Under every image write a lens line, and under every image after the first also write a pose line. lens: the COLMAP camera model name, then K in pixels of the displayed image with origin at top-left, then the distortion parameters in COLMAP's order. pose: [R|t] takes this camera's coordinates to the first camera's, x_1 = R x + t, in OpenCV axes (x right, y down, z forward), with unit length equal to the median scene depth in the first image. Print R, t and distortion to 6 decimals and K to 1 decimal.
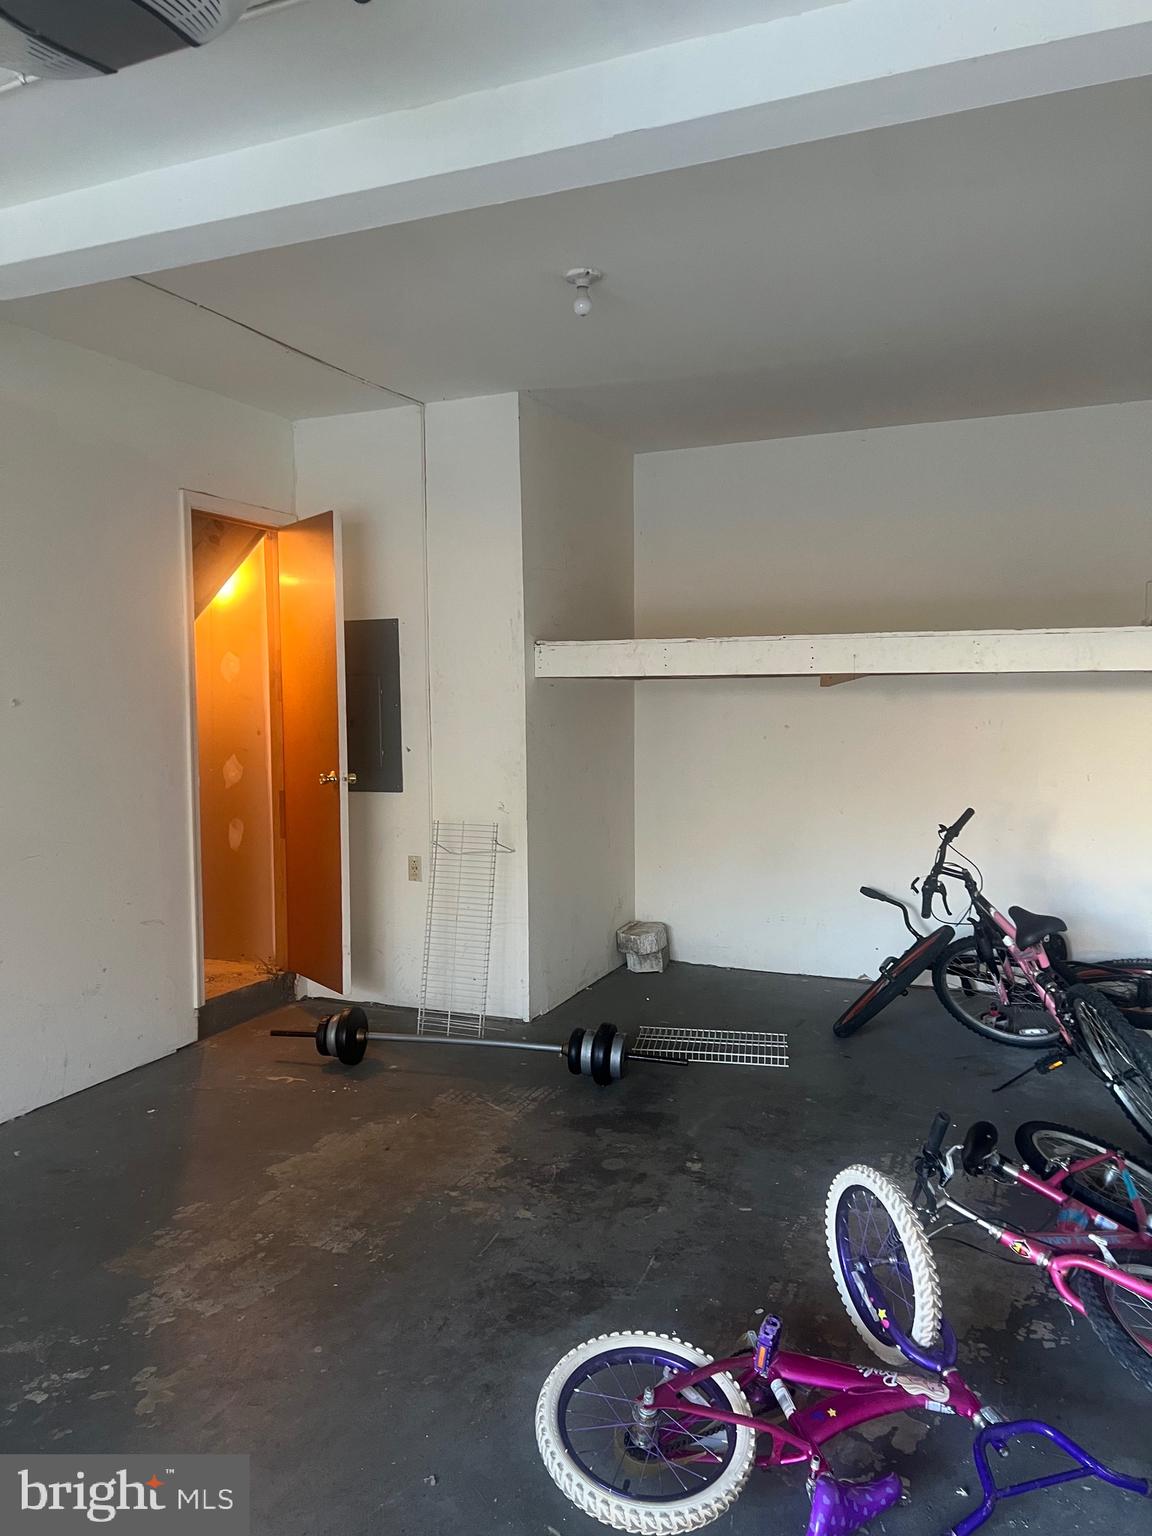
lens RADIAL K [[1151.0, 0, 576.0], [0, 1151.0, 768.0], [0, 0, 1]] dist [0.048072, -0.058876]
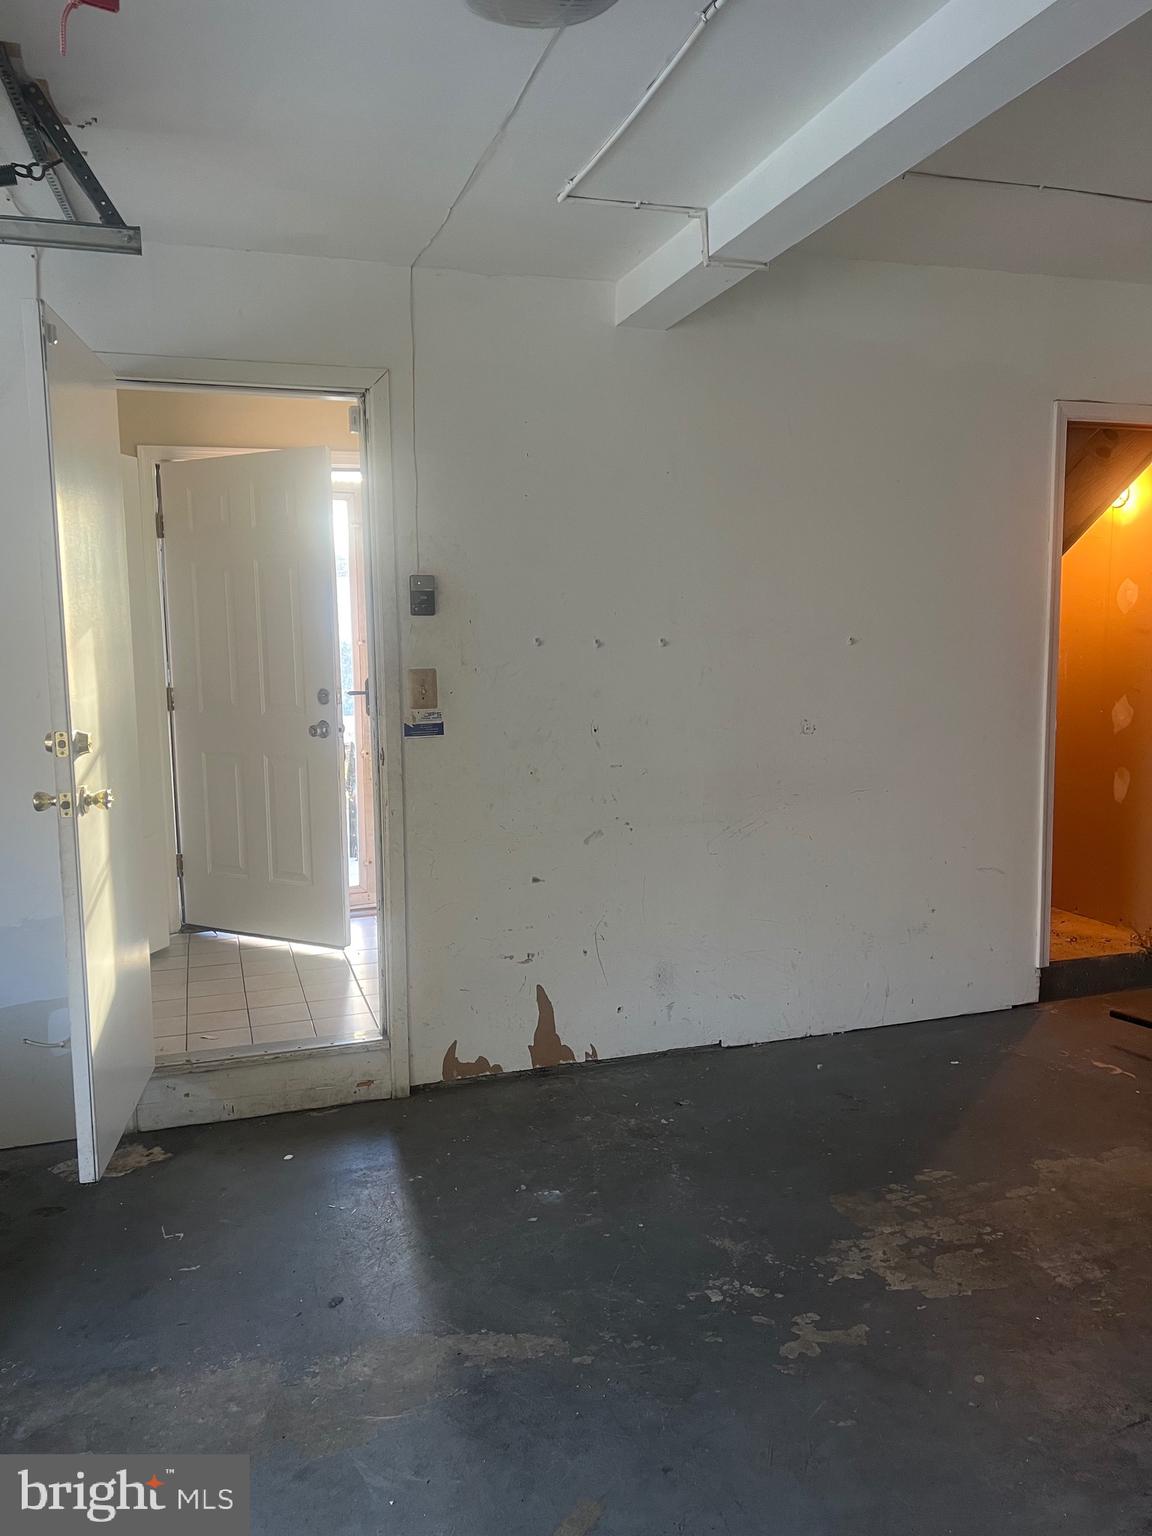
lens RADIAL K [[1151.0, 0, 576.0], [0, 1151.0, 768.0], [0, 0, 1]] dist [0.048072, -0.058876]
pose [[0.657234, 0.080395, -0.749387, 0.163201], [-0.034010, 0.996445, 0.077072, -0.016812], [0.752919, -0.025167, 0.657632, 0.159826]]
